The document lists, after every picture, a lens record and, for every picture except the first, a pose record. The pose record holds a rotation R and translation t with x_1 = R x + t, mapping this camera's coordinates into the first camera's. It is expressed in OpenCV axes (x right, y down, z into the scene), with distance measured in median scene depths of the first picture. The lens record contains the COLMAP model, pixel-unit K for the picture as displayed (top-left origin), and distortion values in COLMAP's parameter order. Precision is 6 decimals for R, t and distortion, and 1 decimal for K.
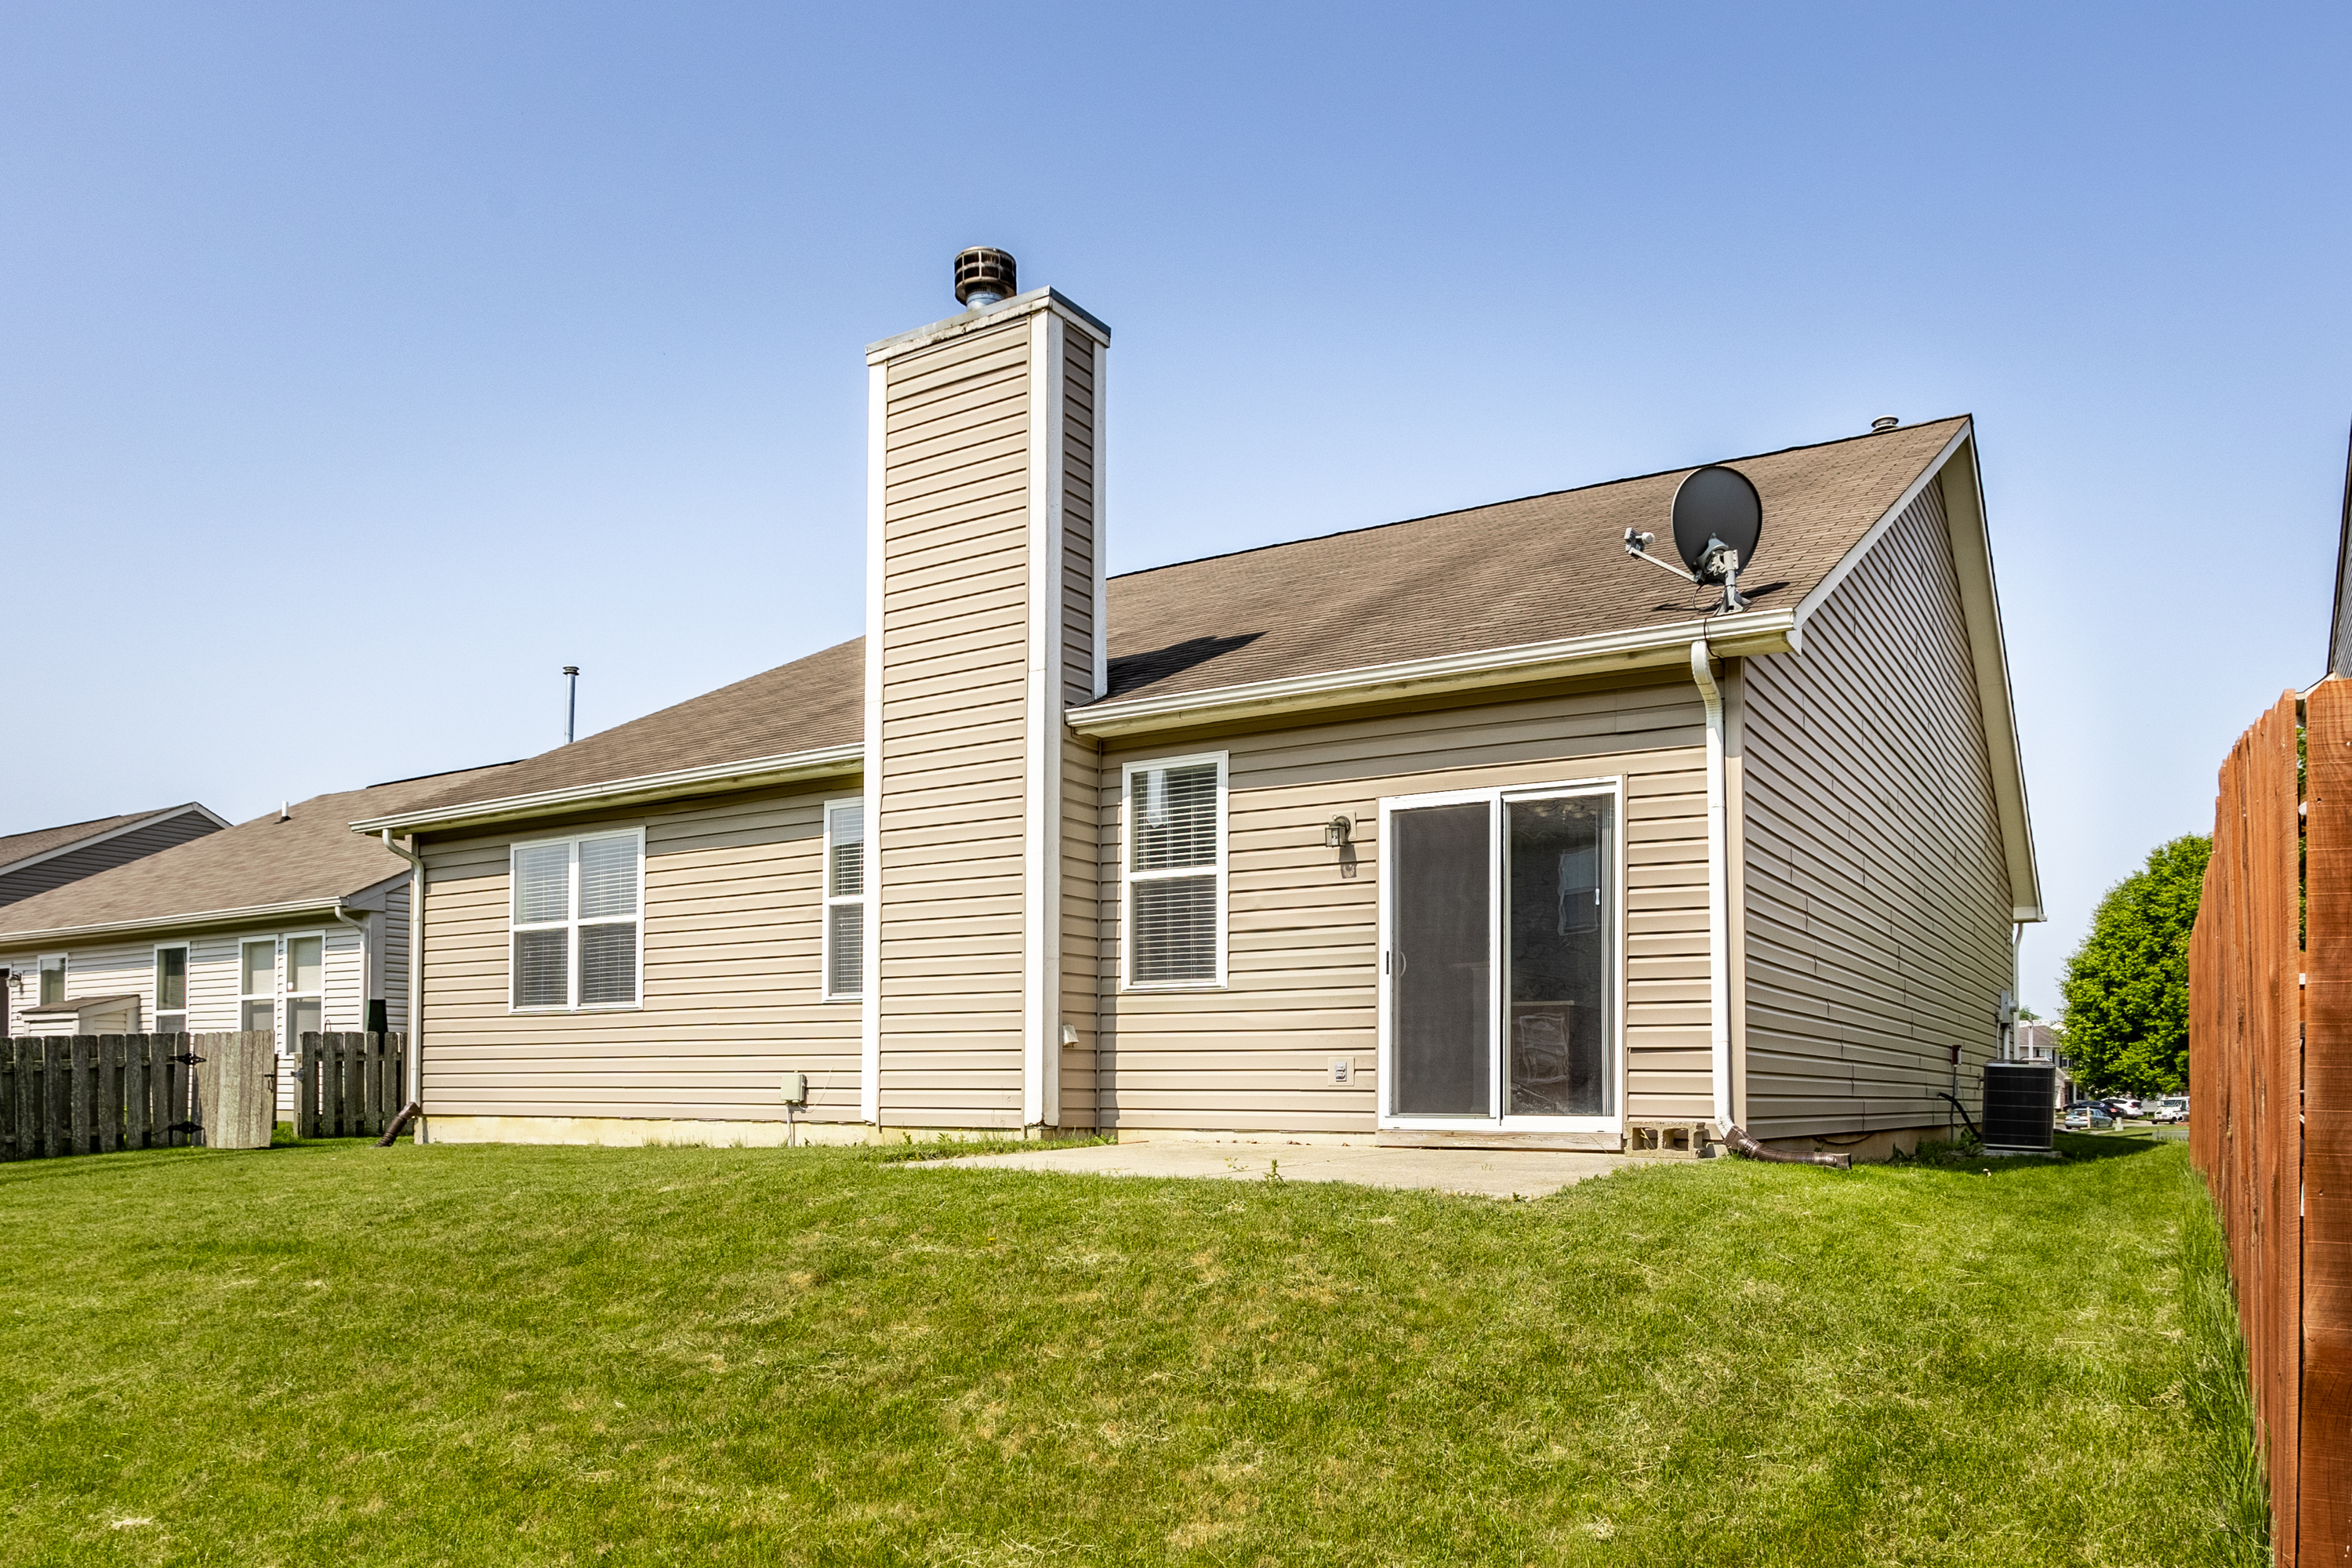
lens RADIAL K [[1286.0, 0, 1176.0], [0, 1286.0, 784.0], [0, 0, 1]] dist [-0.005839, 0.040640]
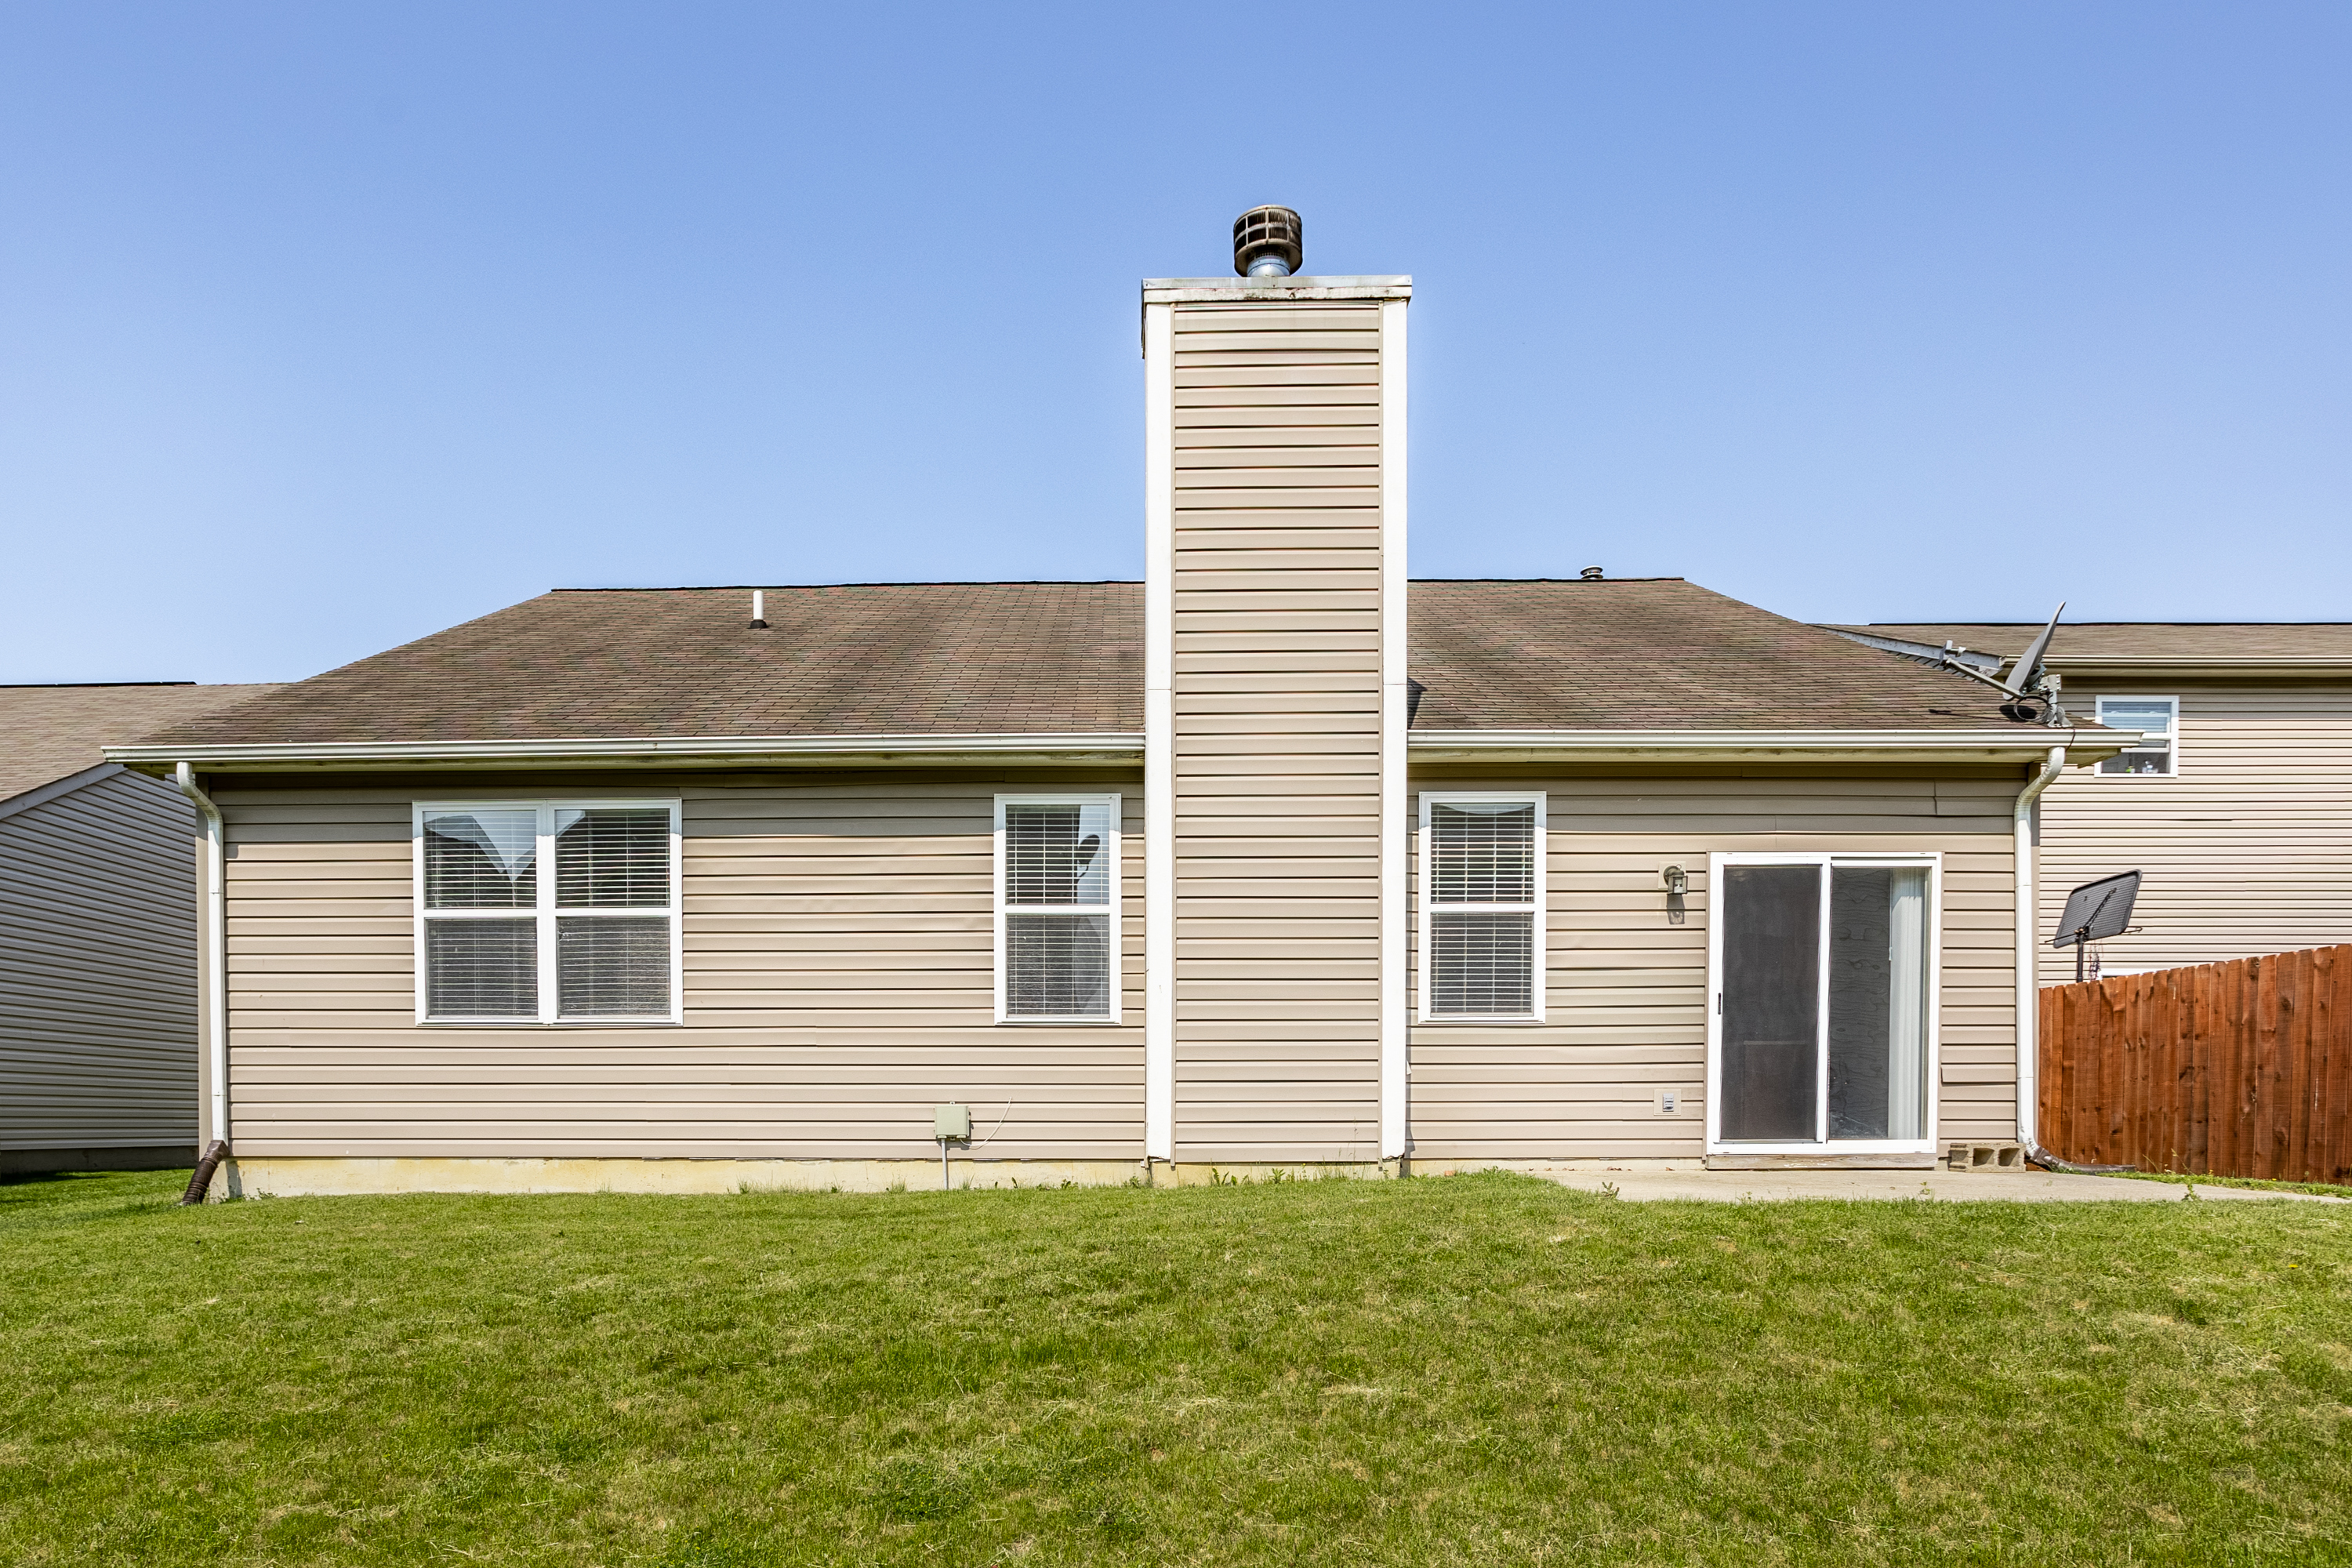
lens RADIAL K [[1162.6, 0, 1174.4], [0, 1162.6, 916.1], [0, 0, 1]] dist [-0.029434, 0.024540]
pose [[0.894982, 0.072041, 0.440246, -0.621147], [-0.098194, 0.994484, 0.036883, 0.067133], [-0.435161, -0.076239, 0.897119, 0.295899]]
